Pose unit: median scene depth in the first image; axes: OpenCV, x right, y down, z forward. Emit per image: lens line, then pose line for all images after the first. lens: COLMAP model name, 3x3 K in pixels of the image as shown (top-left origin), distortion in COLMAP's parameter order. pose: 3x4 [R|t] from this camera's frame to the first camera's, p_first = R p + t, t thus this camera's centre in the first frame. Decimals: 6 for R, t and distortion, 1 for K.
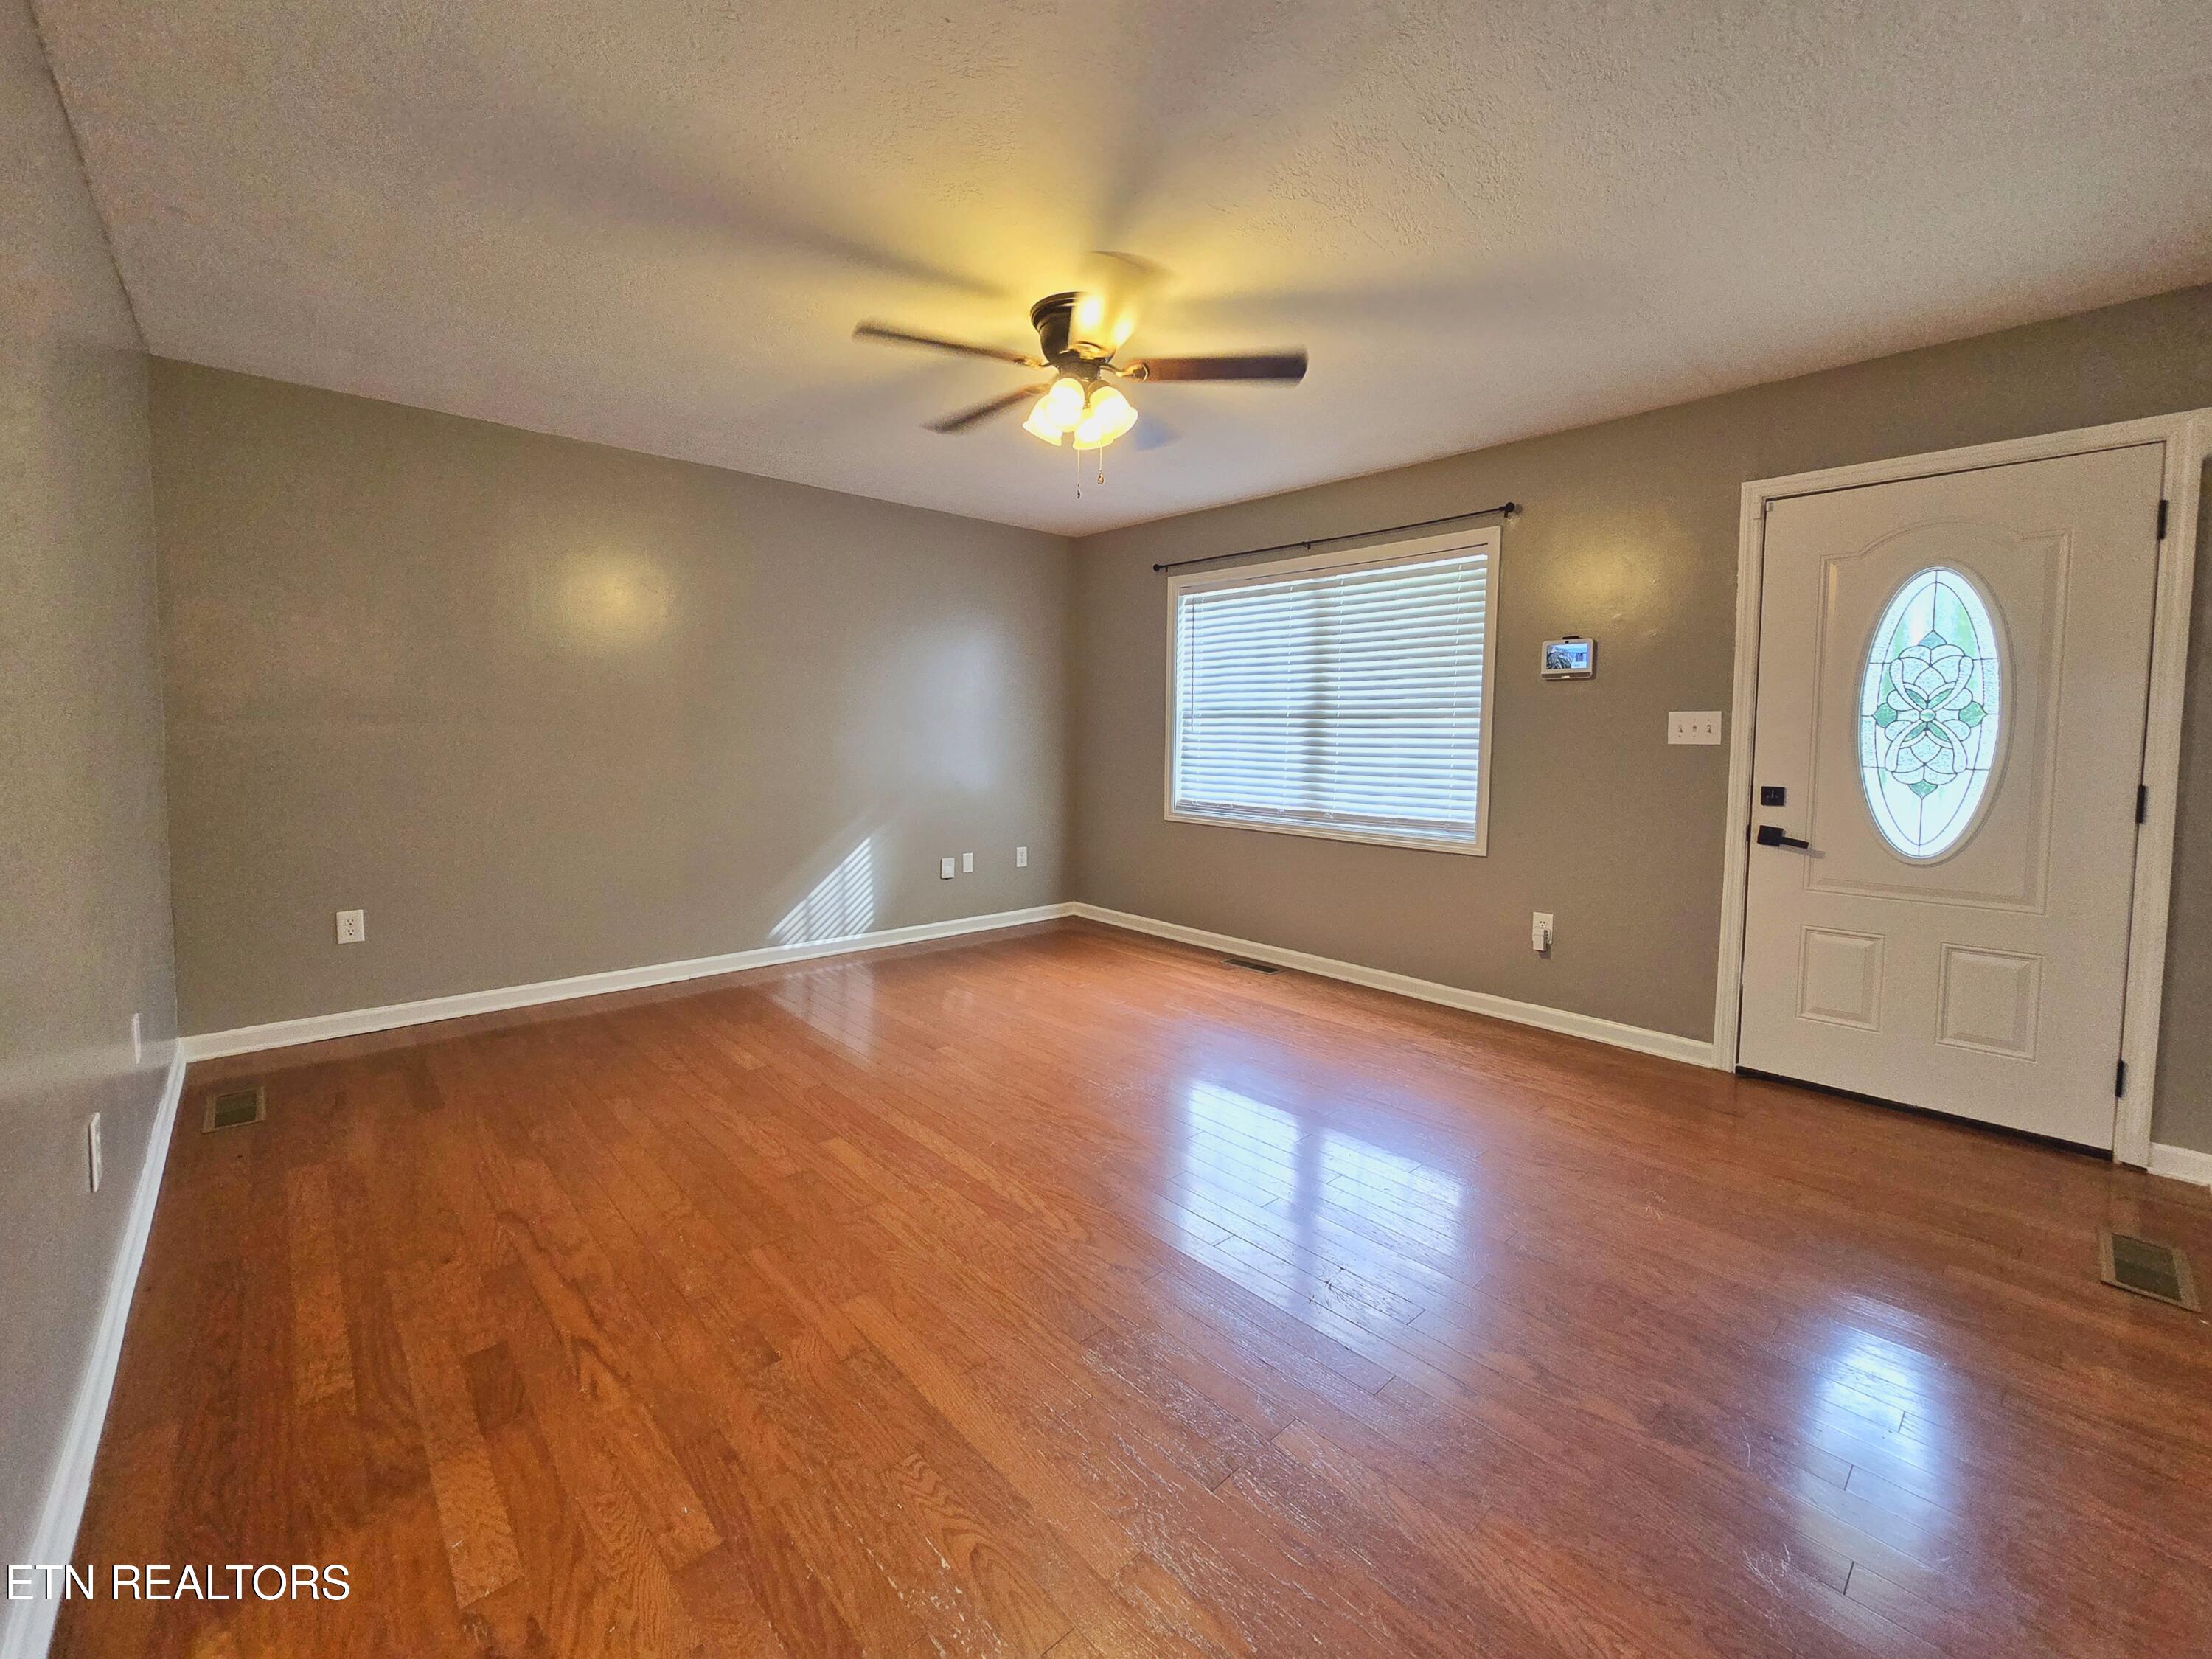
lens RADIAL K [[923.3, 0, 1099.9], [0, 923.3, 788.7], [0, 0, 1]] dist [0.002085, 0.000399]
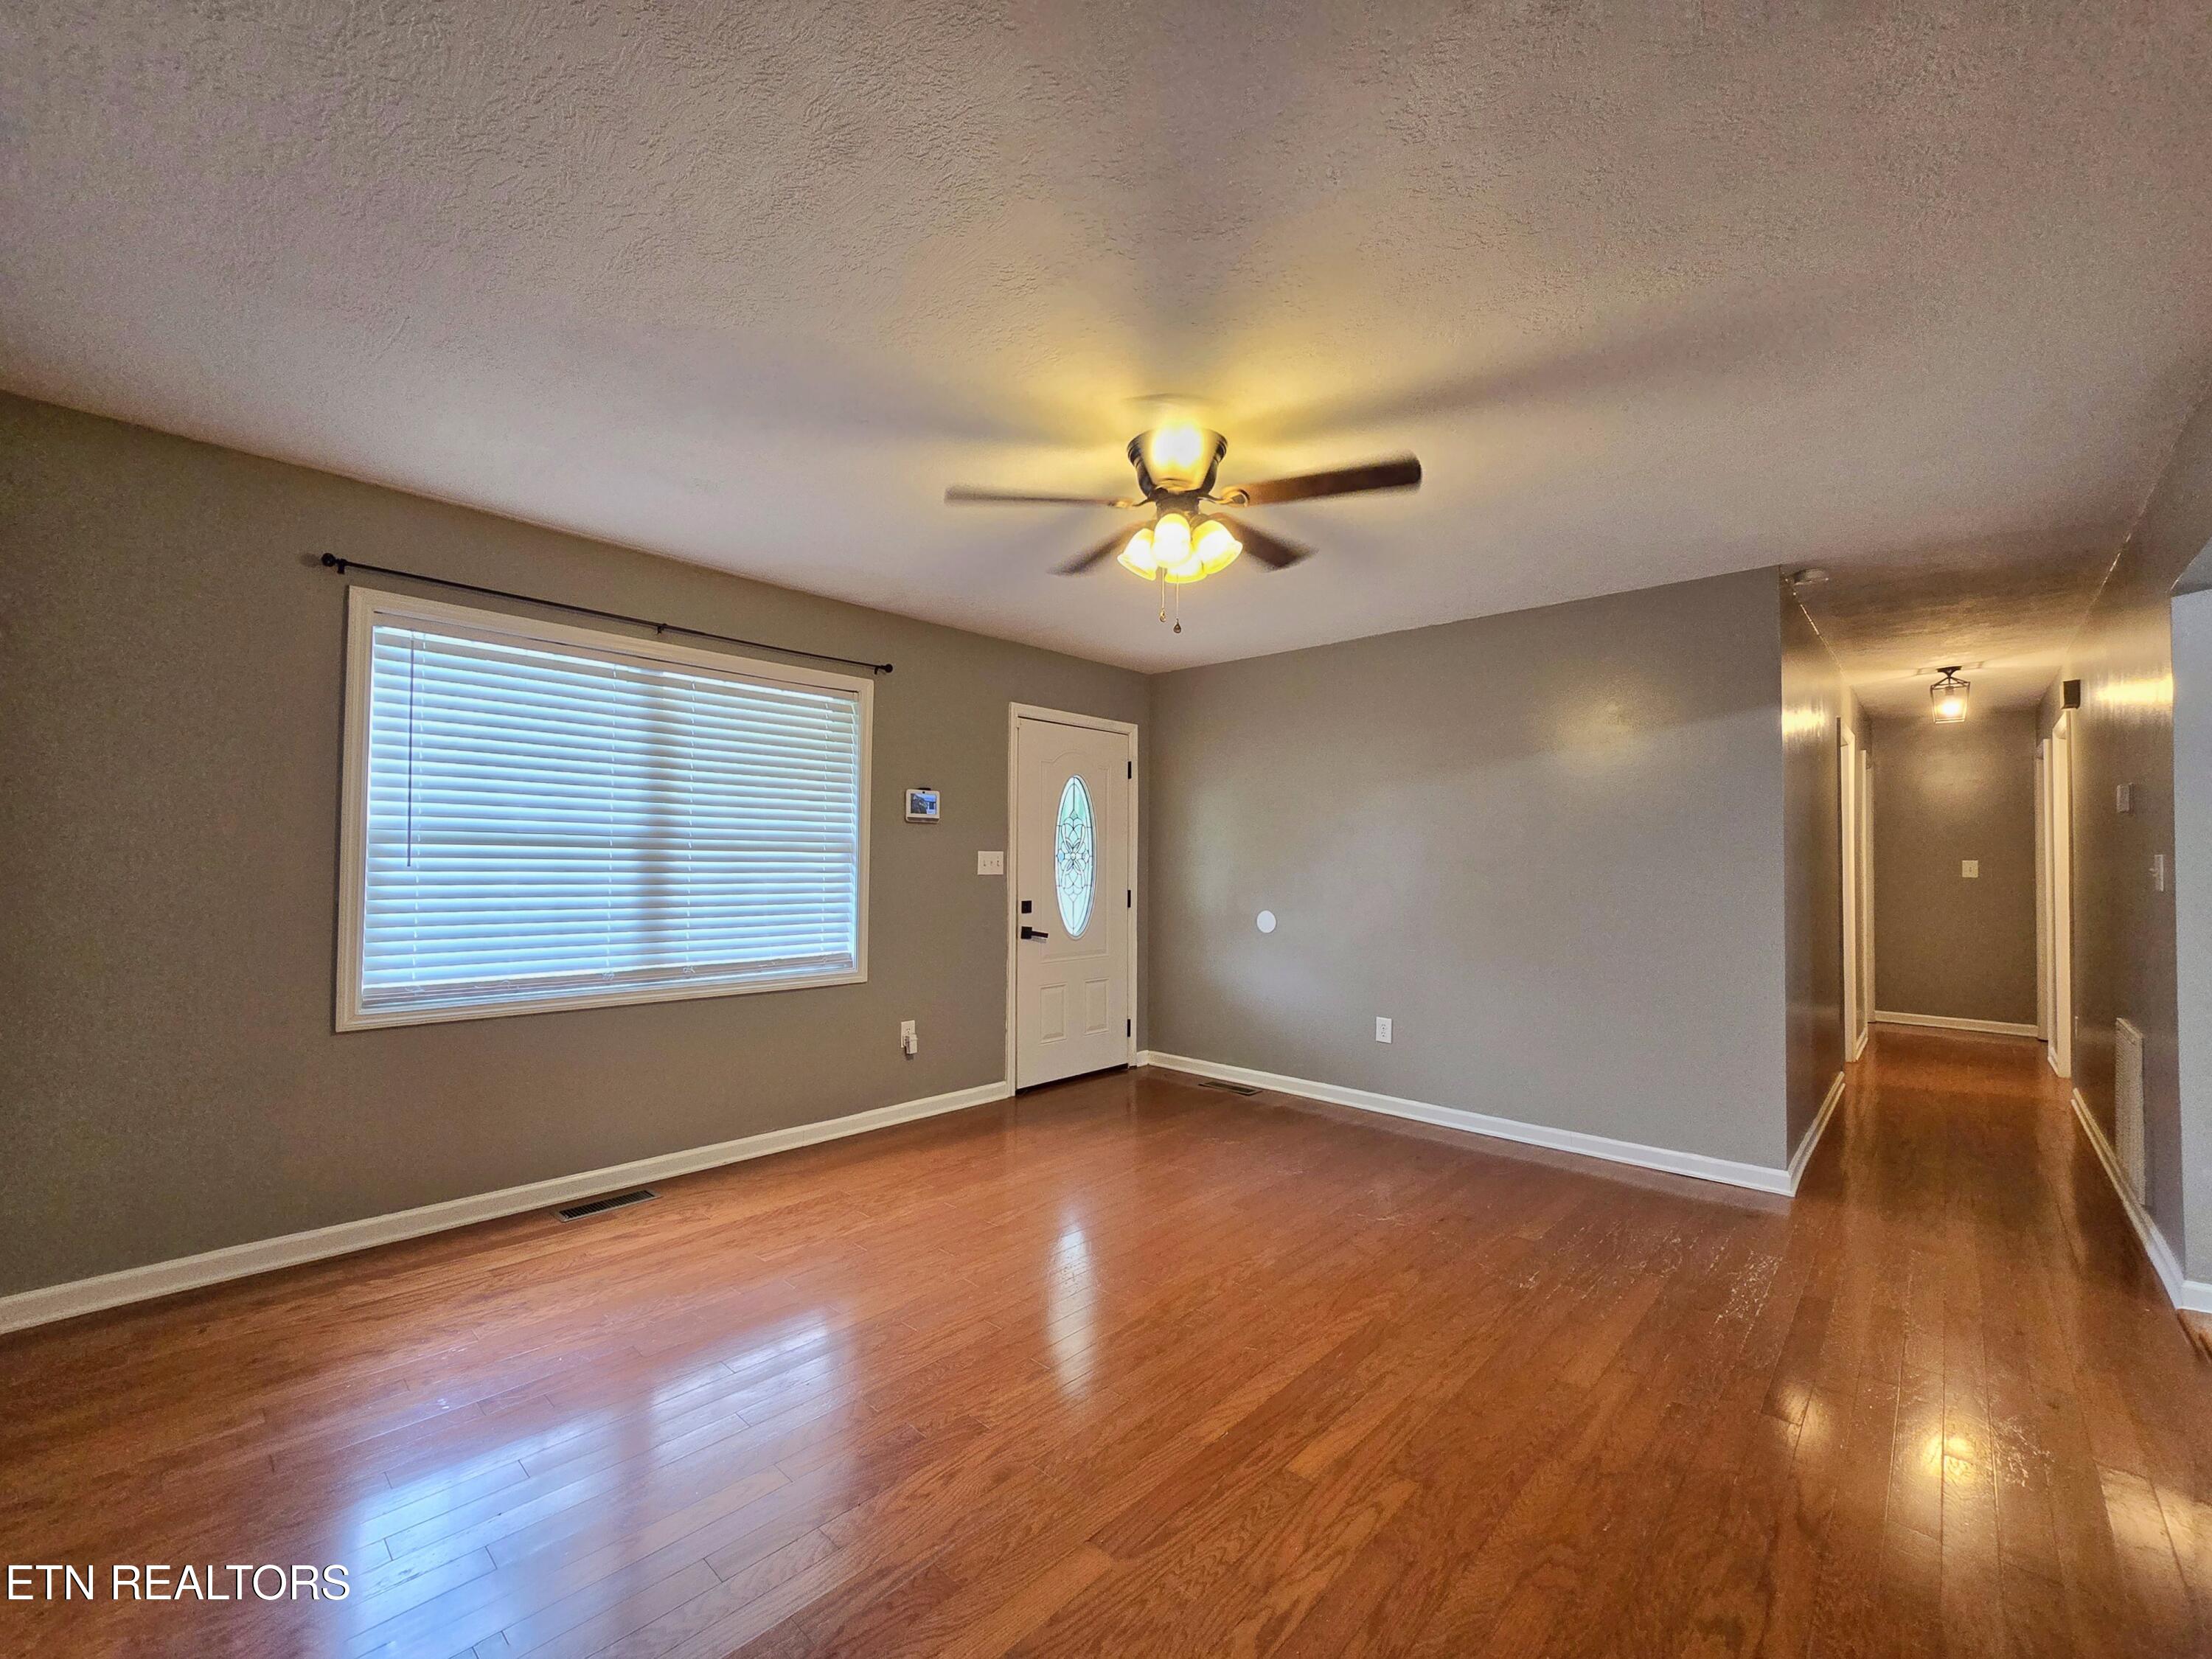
lens RADIAL K [[917.8, 0, 1098.1], [0, 917.8, 843.4], [0, 0, 1]] dist [-0.000386, 0.000176]
pose [[-0.083361, 0.012555, 0.996440, -0.698608], [0.051570, 0.998635, -0.008268, -0.067485], [-0.995184, 0.050697, -0.083895, 0.850635]]
